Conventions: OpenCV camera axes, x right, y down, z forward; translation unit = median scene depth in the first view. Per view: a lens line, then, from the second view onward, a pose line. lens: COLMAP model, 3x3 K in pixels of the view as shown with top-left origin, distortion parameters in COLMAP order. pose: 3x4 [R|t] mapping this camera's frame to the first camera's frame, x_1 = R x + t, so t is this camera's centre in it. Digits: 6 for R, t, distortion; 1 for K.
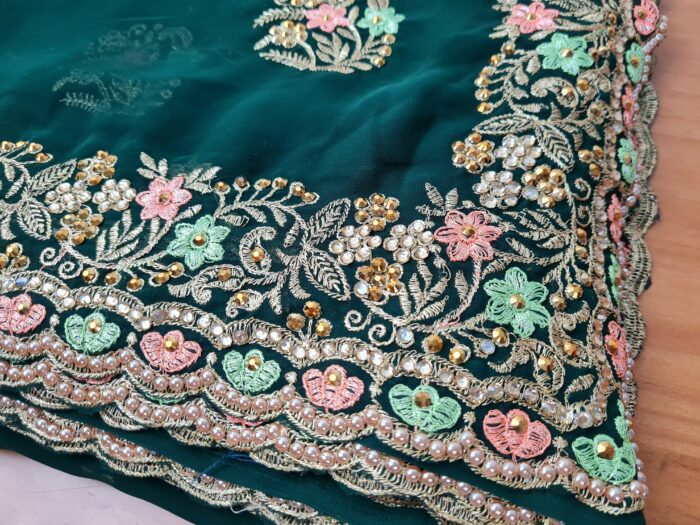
lens RADIAL K [[585.1, 0, 350.0], [0, 585.1, 262.5], [0, 0, 1]] dist [-0.025815, -0.004328]
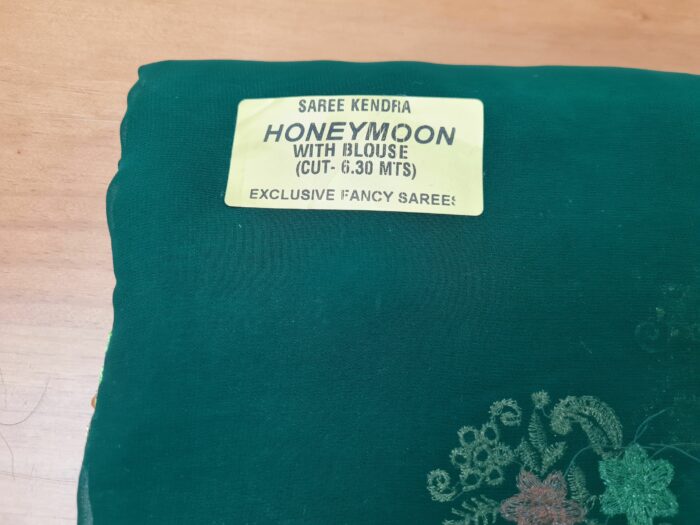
lens RADIAL K [[585.1, 0, 350.0], [0, 585.1, 262.5], [0, 0, 1]] dist [-0.025815, -0.004328]
pose [[0.961303, -0.228314, 0.154174, -0.788543], [0.167117, 0.928173, 0.332515, -1.041284], [-0.219018, -0.293882, 0.930411, 0.814003]]
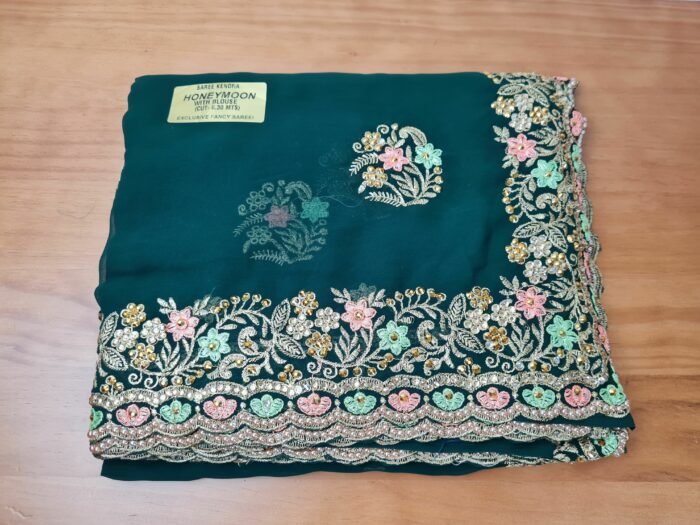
lens RADIAL K [[585.1, 0, 350.0], [0, 585.1, 262.5], [0, 0, 1]] dist [-0.025815, -0.004328]
pose [[0.950895, -0.239887, 0.195584, -0.715425], [0.195854, 0.955655, 0.219917, -0.716099], [-0.239666, -0.170812, 0.955711, -0.698098]]
